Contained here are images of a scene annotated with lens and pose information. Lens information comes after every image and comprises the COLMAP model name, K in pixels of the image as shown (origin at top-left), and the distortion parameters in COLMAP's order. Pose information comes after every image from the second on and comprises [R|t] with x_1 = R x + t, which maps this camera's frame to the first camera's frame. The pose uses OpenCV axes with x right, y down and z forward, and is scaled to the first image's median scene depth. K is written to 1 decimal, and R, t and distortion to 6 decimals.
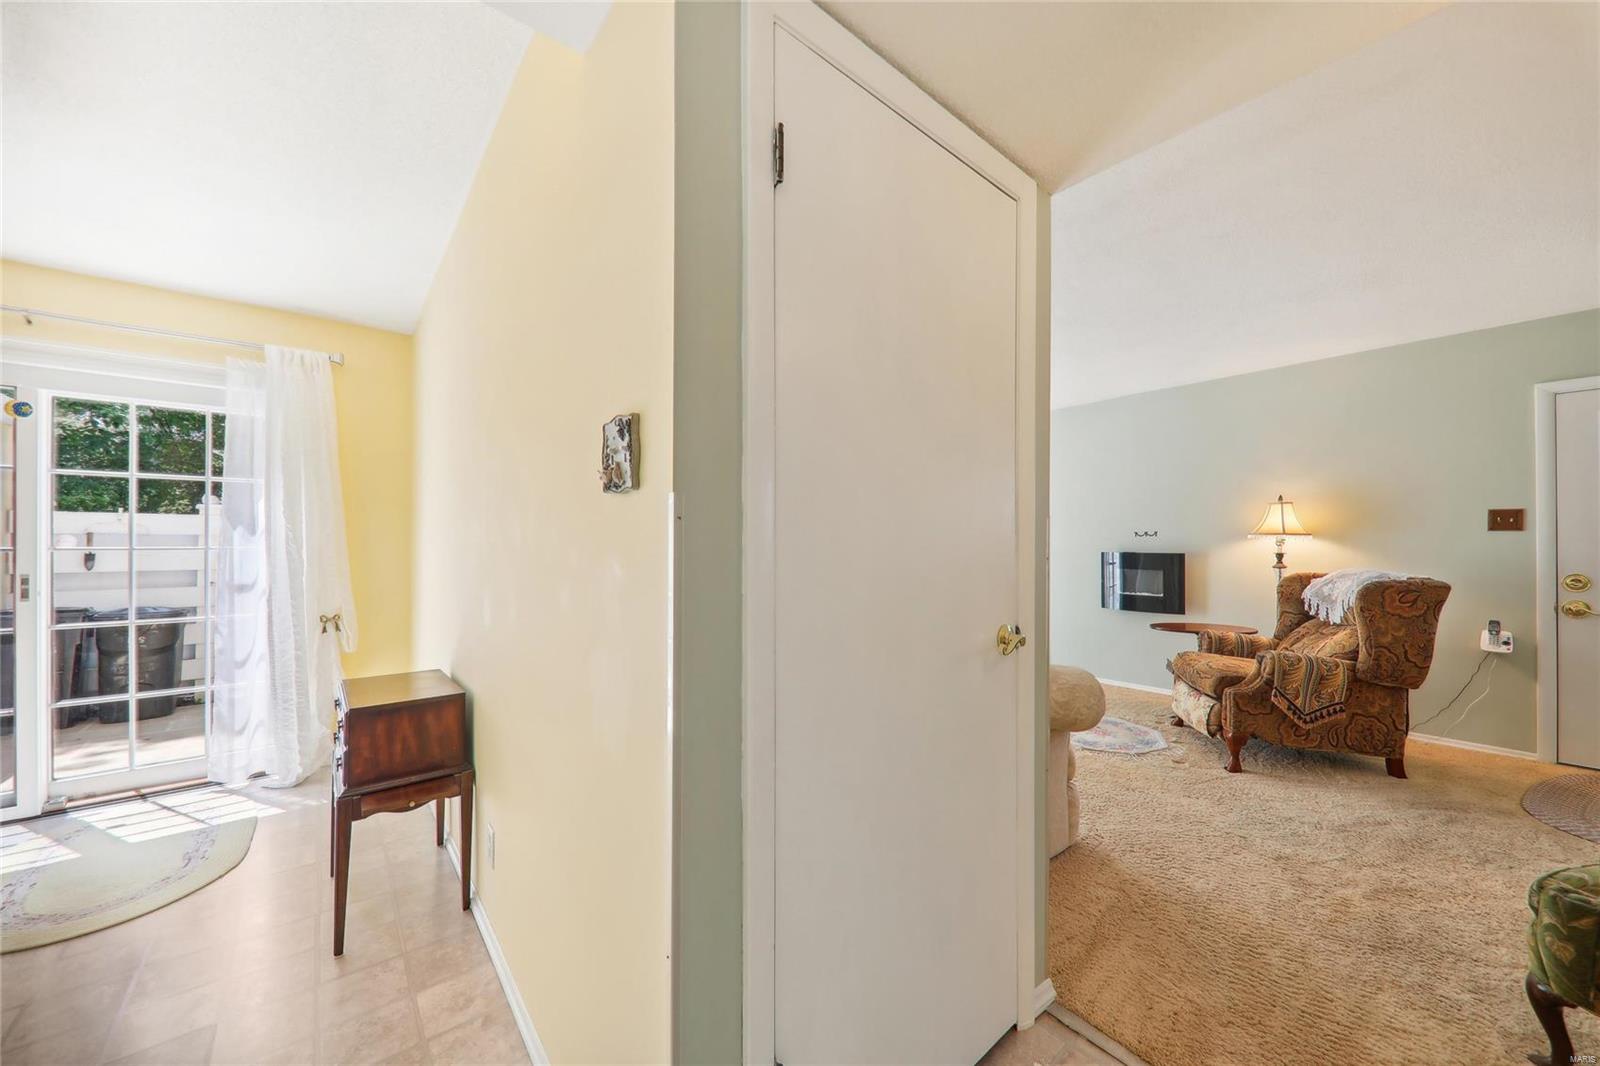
lens RADIAL K [[572.0, 0, 797.9], [0, 572.0, 538.3], [0, 0, 1]] dist [0.010385, -0.006024]
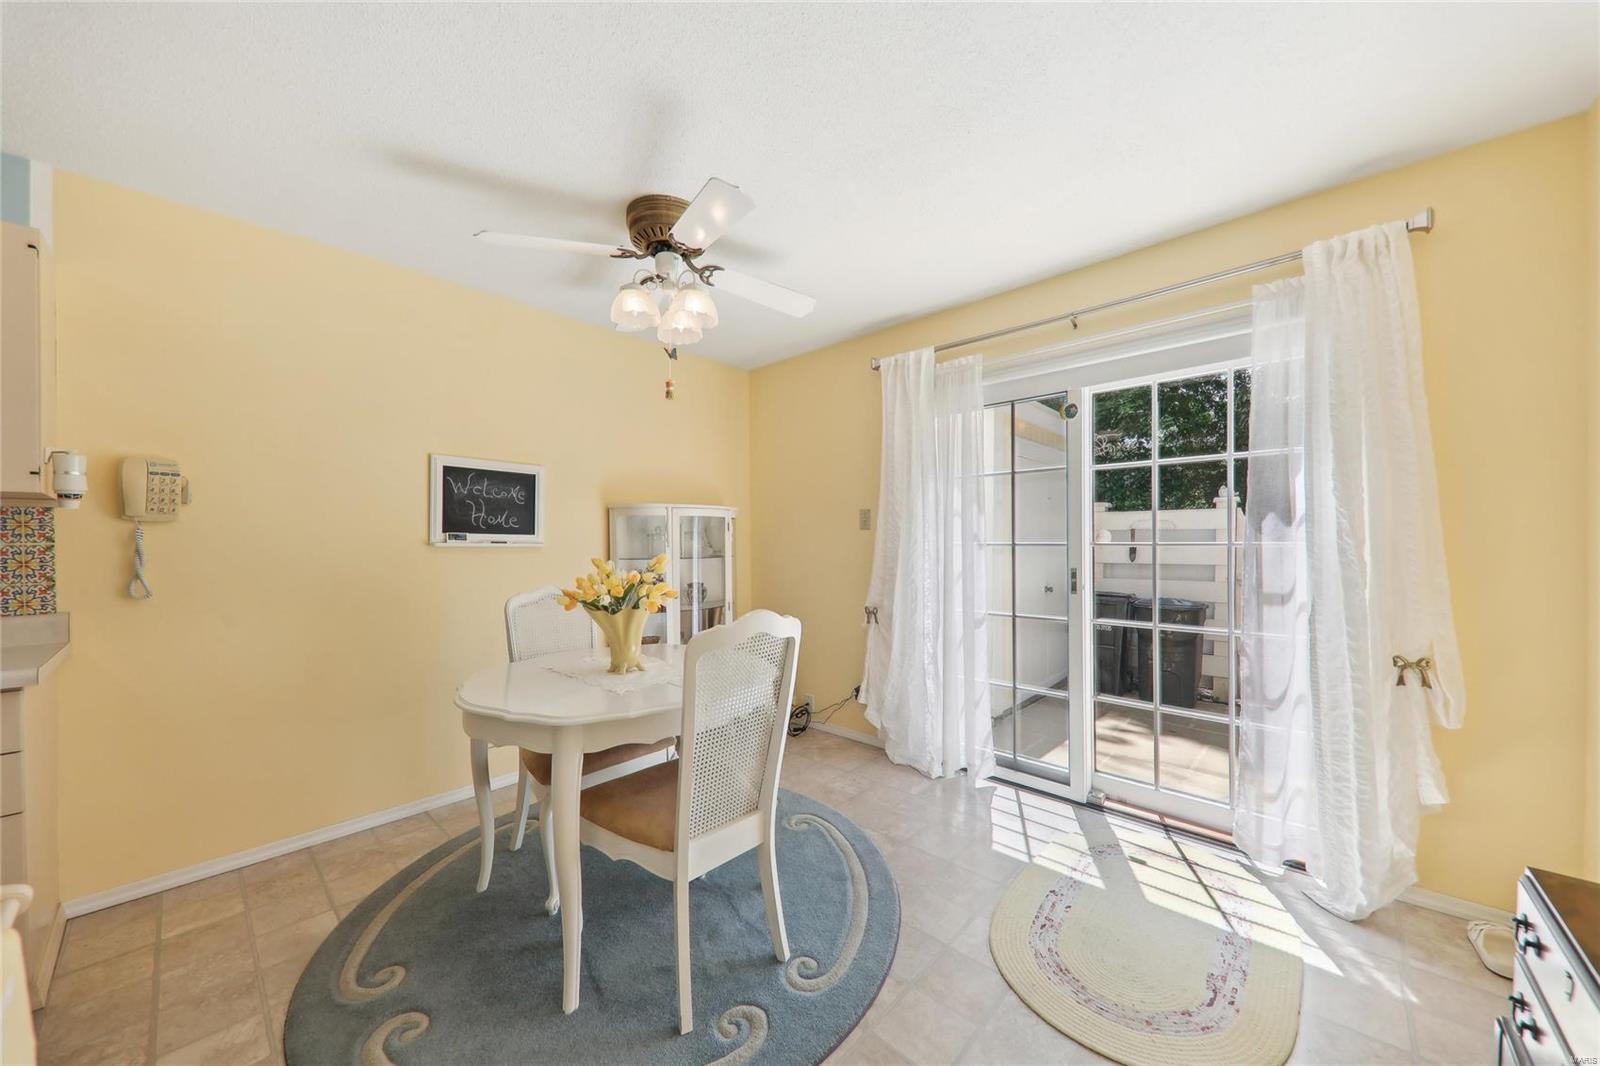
lens RADIAL K [[572.0, 0, 797.9], [0, 572.0, 538.3], [0, 0, 1]] dist [0.010385, -0.006024]
pose [[0.131900, -0.000095, -0.991263, -0.327868], [0.005515, 0.999985, 0.000638, 0.006724], [0.991248, -0.005551, 0.131898, 0.309603]]
